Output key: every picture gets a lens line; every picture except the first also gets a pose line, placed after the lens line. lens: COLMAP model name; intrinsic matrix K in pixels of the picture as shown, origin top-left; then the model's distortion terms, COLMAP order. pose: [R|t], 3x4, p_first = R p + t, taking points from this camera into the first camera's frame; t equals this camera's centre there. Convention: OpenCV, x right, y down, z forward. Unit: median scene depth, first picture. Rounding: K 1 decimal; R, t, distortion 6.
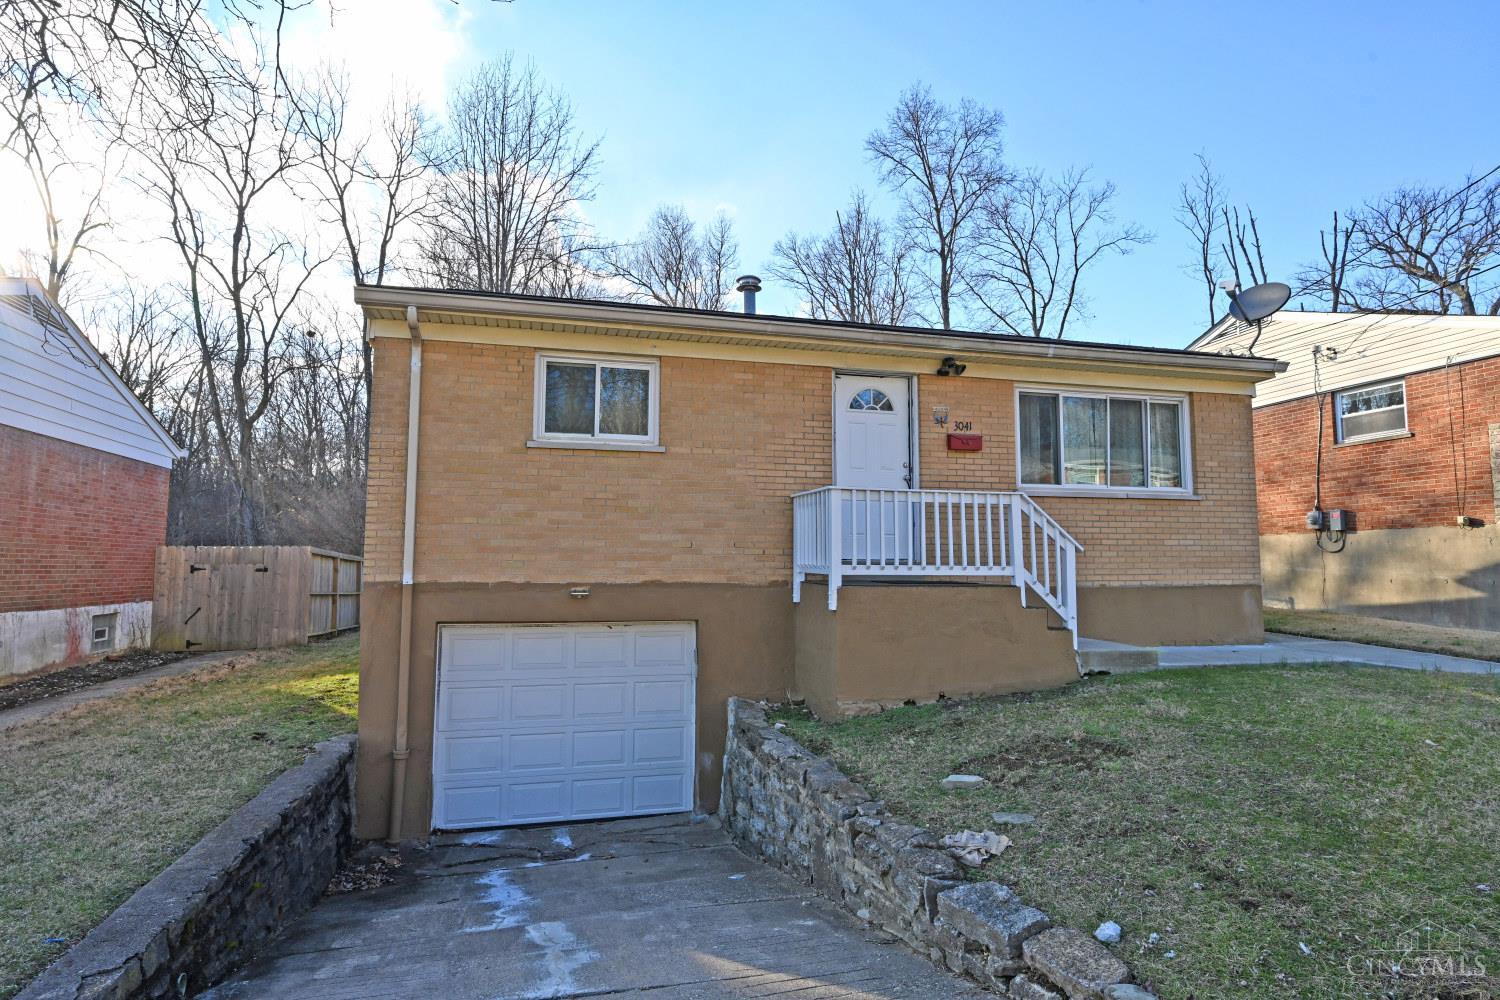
lens RADIAL K [[811.9, 0, 749.3], [0, 811.9, 495.7], [0, 0, 1]] dist [0.002058, -0.000009]
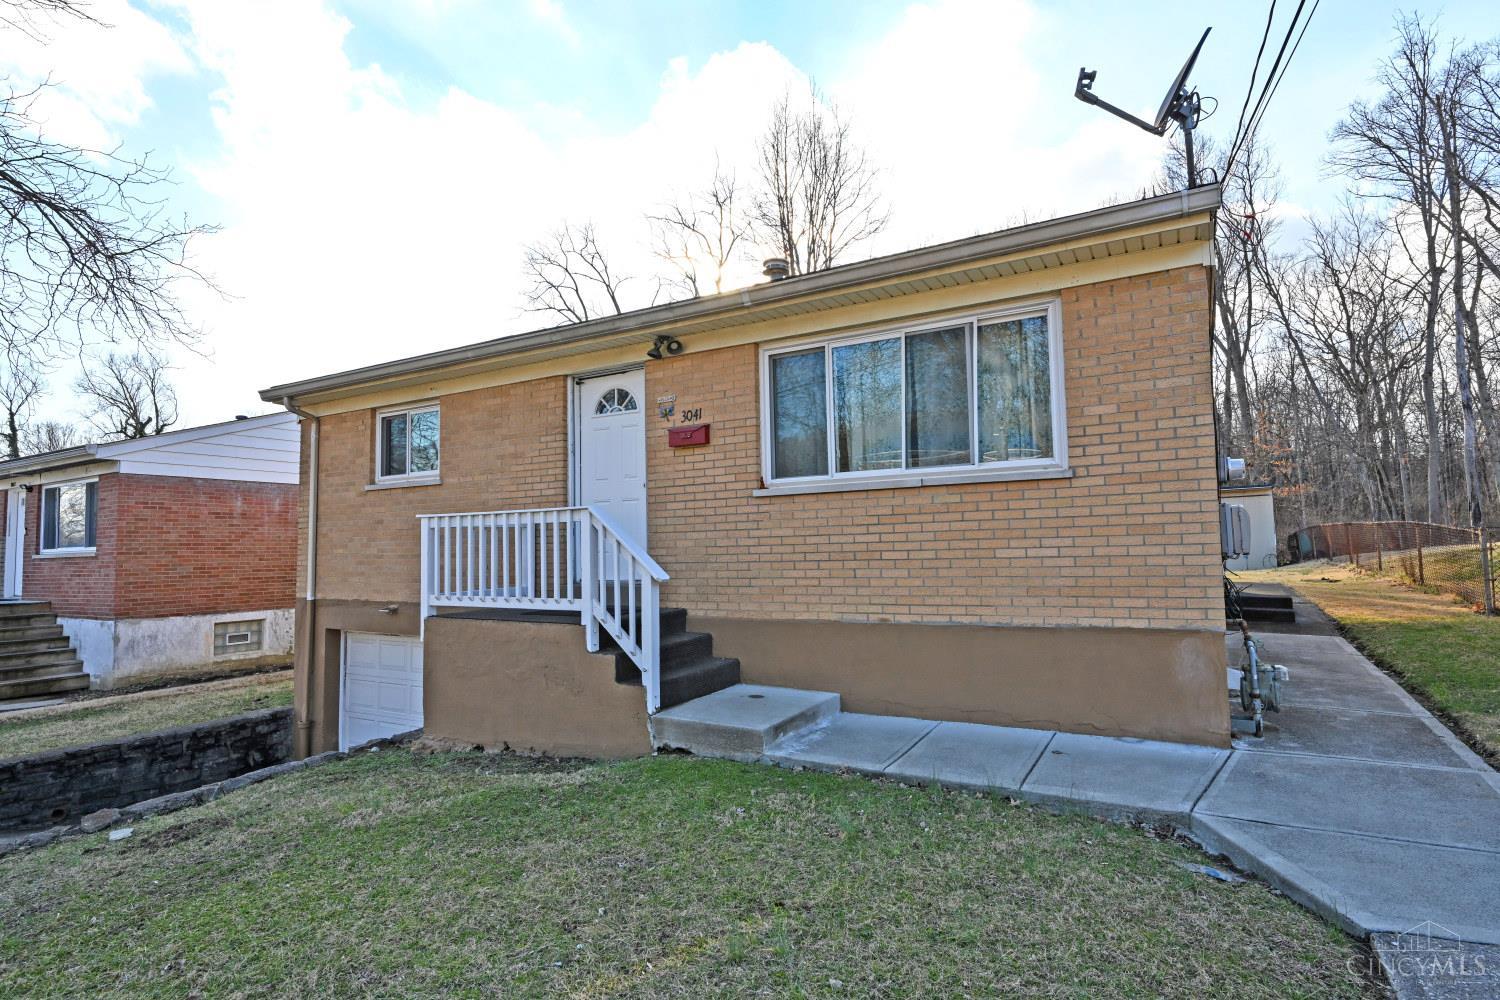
lens RADIAL K [[767.2, 0, 748.4], [0, 767.2, 500.5], [0, 0, 1]] dist [0.000401, -0.000179]
pose [[0.714183, -0.060386, -0.697349, 0.819840], [0.081429, 0.996675, -0.002911, 0.005004], [0.695206, -0.054706, 0.716726, 0.487272]]
